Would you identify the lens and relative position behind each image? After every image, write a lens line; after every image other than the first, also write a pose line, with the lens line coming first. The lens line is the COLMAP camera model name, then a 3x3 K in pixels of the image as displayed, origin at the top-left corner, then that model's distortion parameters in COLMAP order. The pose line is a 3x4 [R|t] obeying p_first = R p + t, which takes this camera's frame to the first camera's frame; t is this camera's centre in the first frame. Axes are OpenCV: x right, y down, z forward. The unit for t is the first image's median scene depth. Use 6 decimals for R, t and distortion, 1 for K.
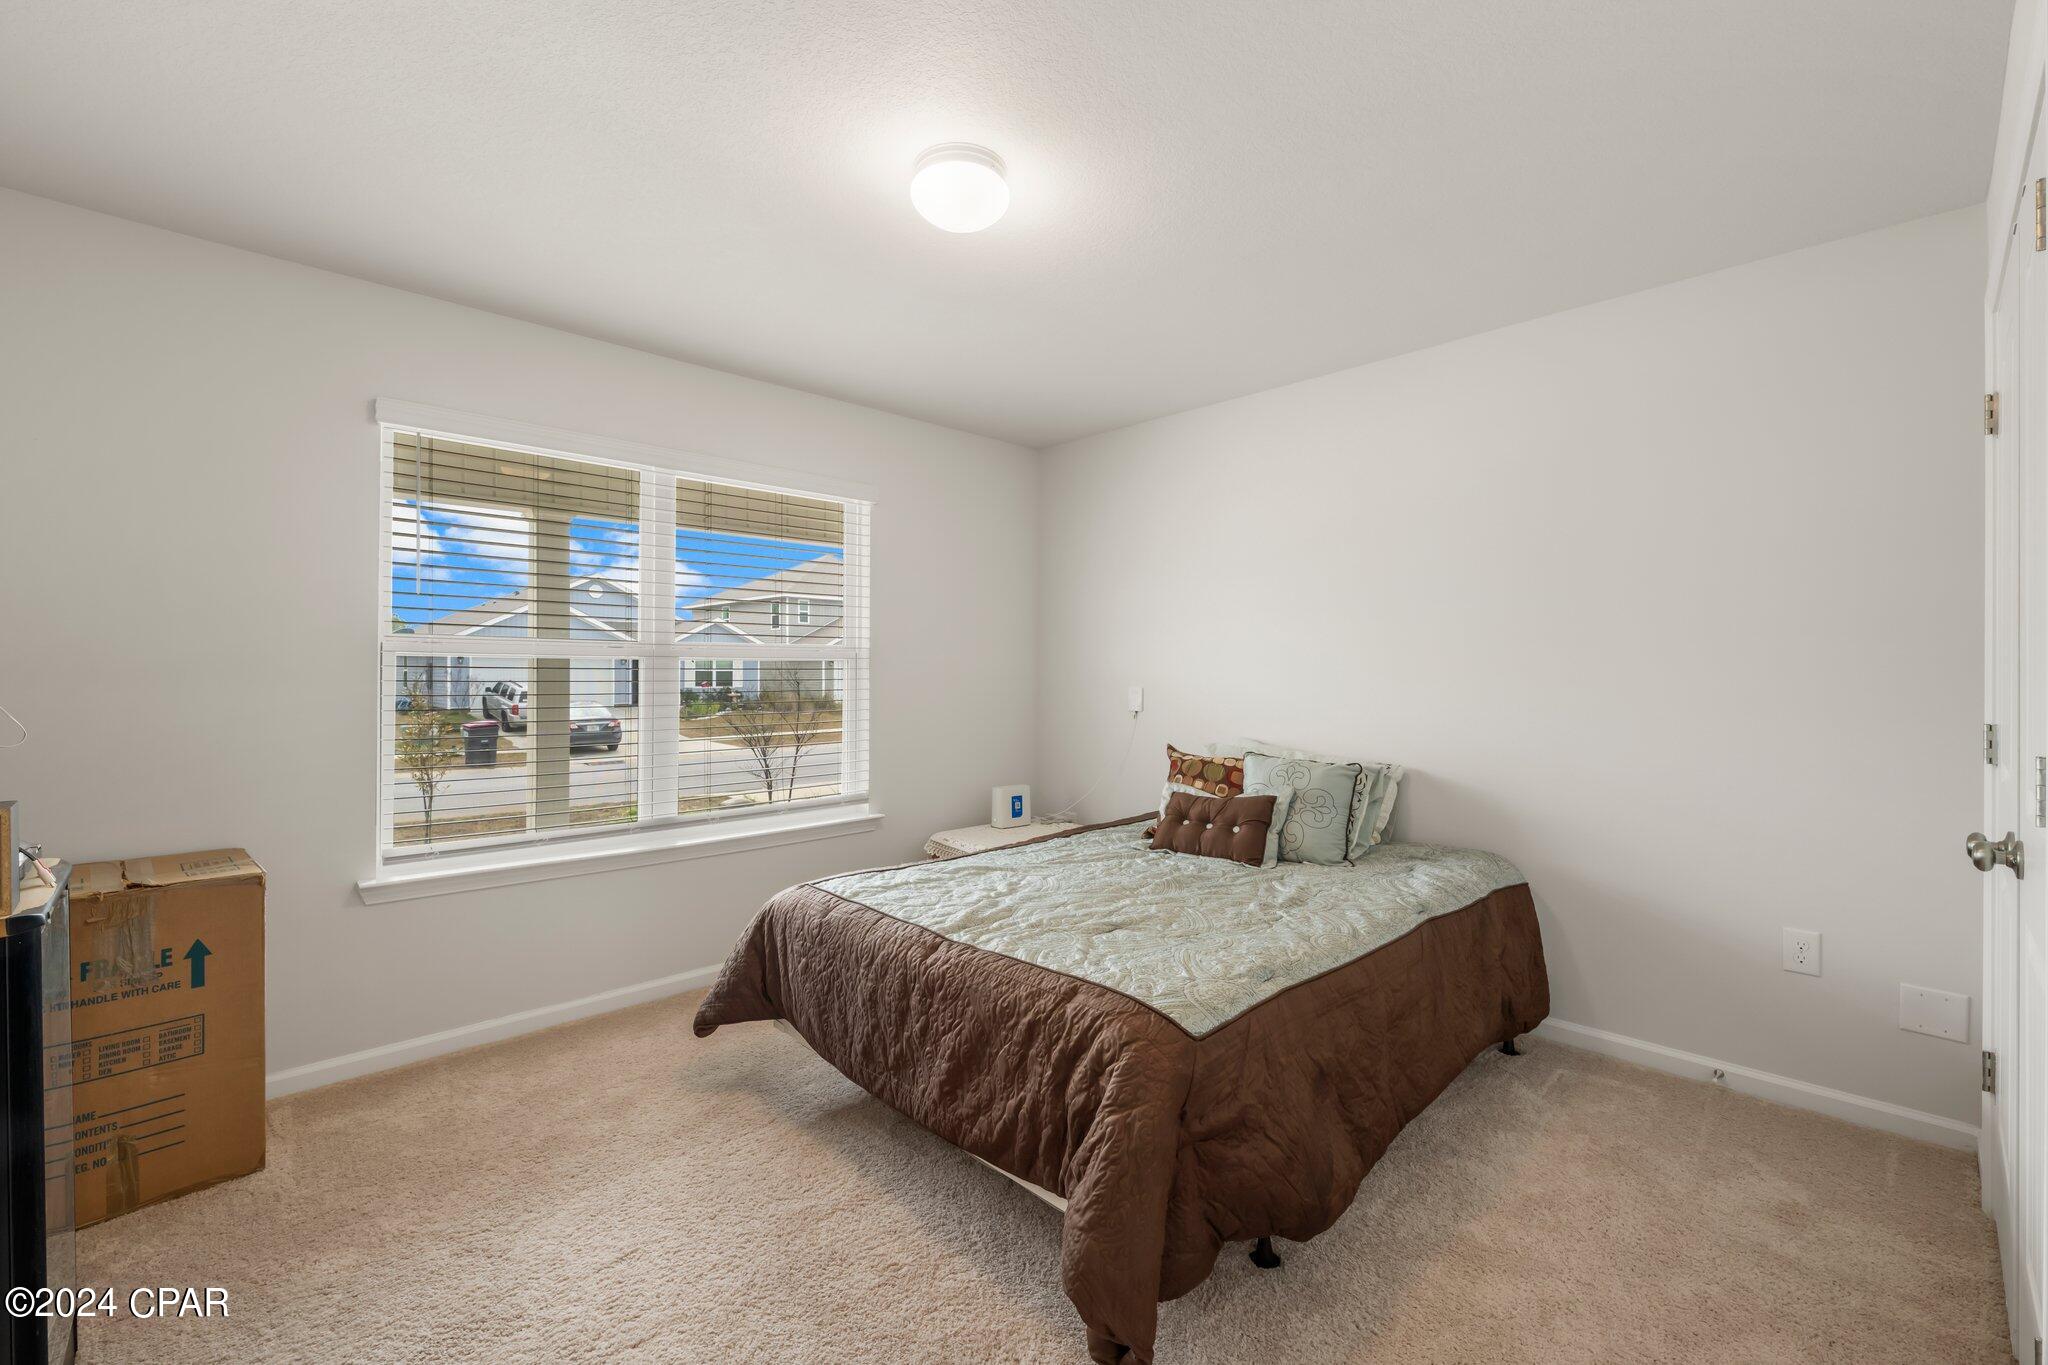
lens RADIAL K [[880.7, 0, 1025.4], [0, 880.7, 674.1], [0, 0, 1]] dist [0.000342, -0.000068]
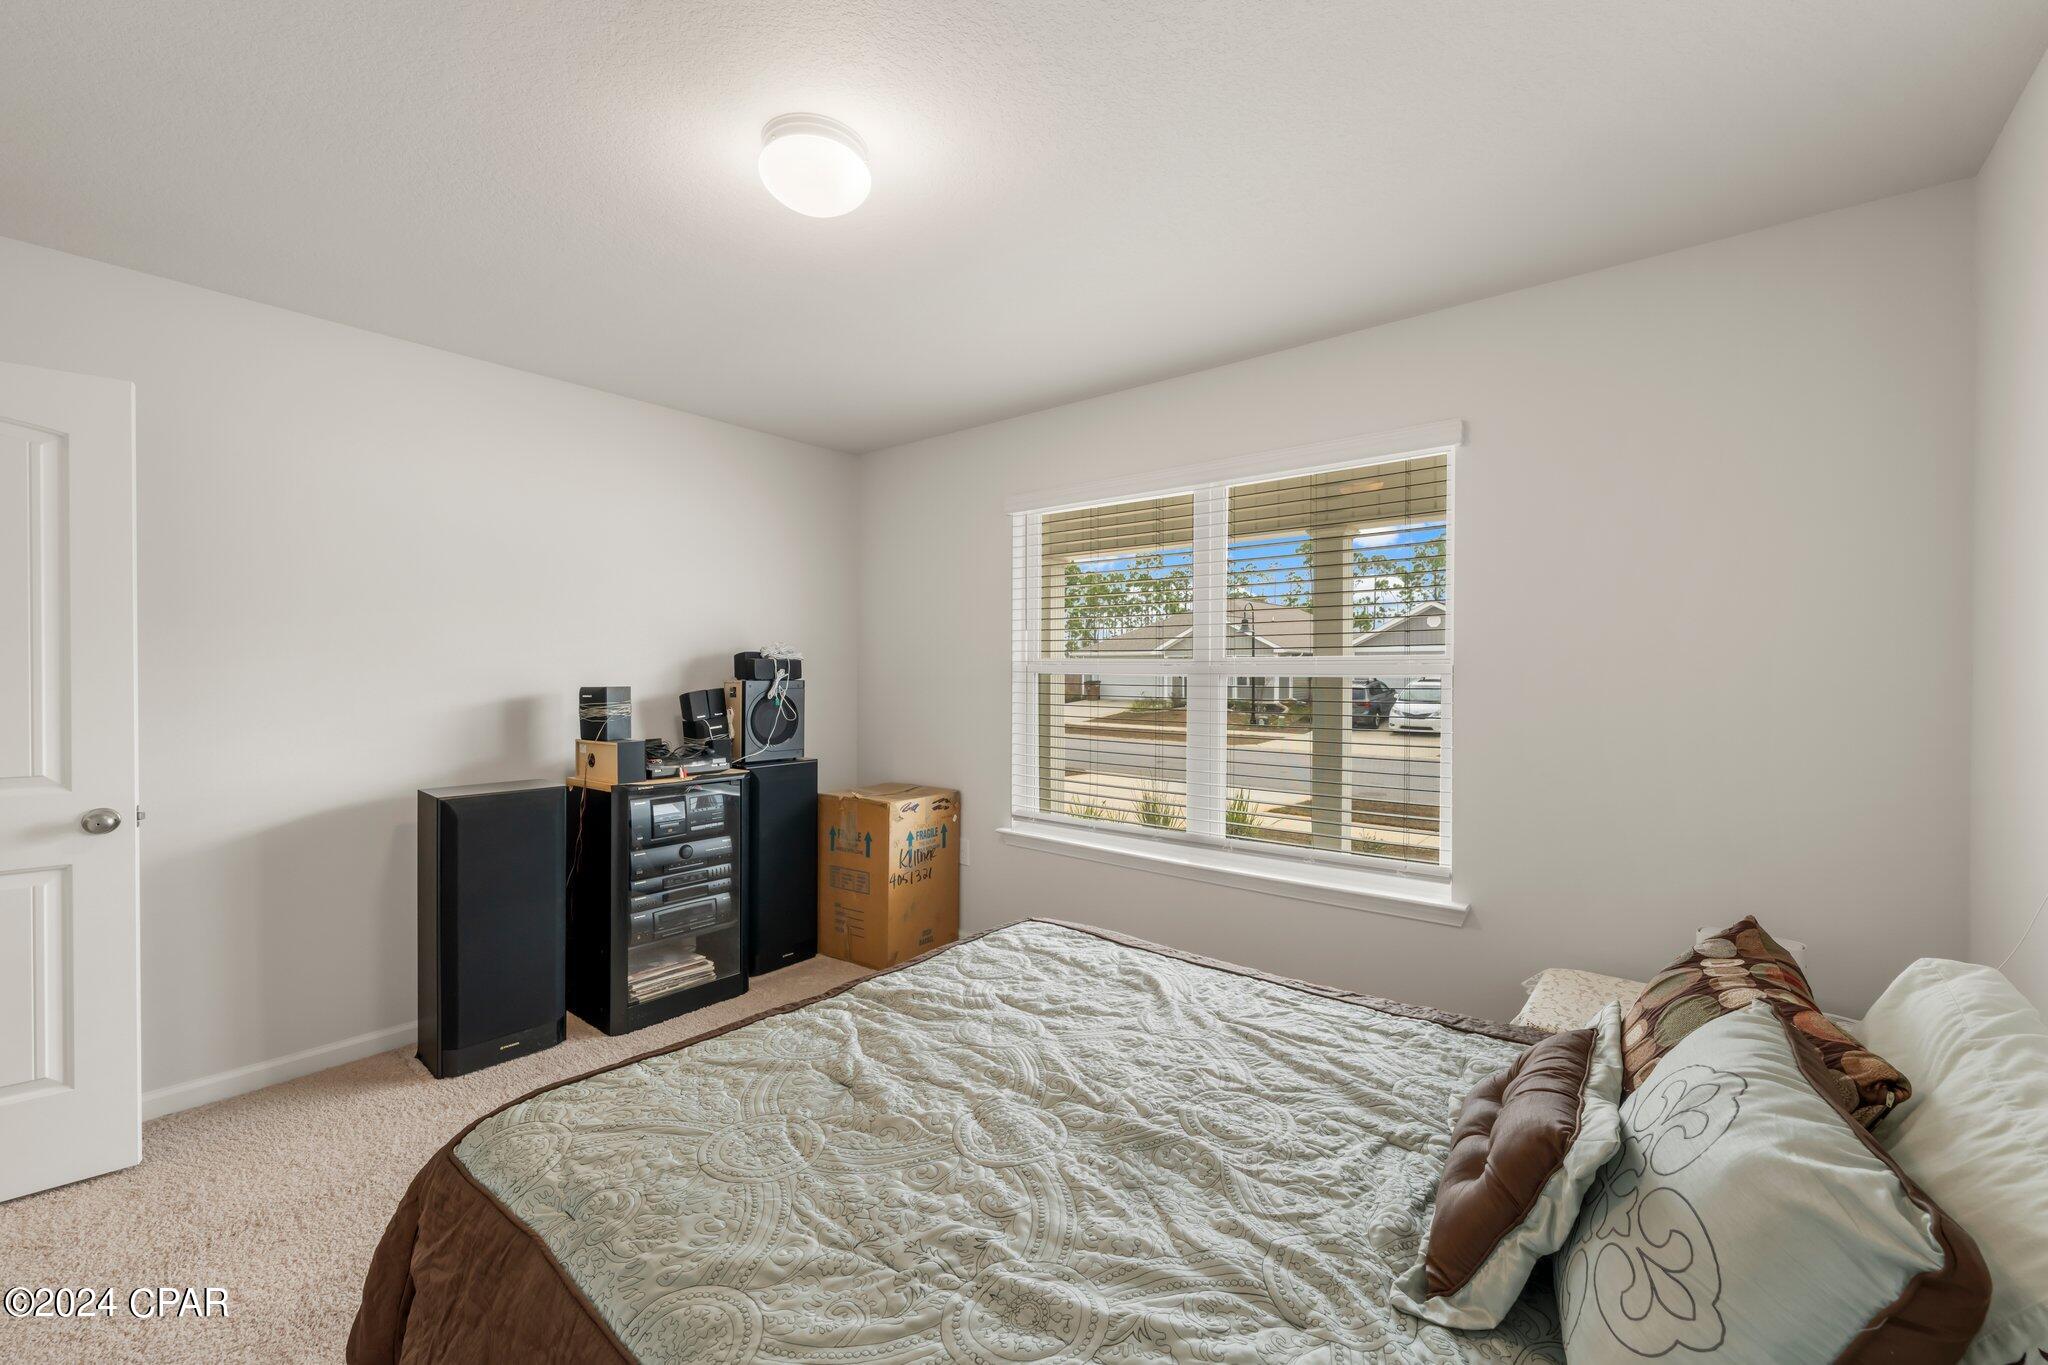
lens RADIAL K [[830.4, 0, 1022.3], [0, 830.4, 675.5], [0, 0, 1]] dist [0.003690, 0.000091]
pose [[0.105442, 0.009533, -0.994380, 0.783246], [-0.002676, 0.999953, 0.009303, -0.039245], [0.994422, 0.001680, 0.105463, 1.098416]]
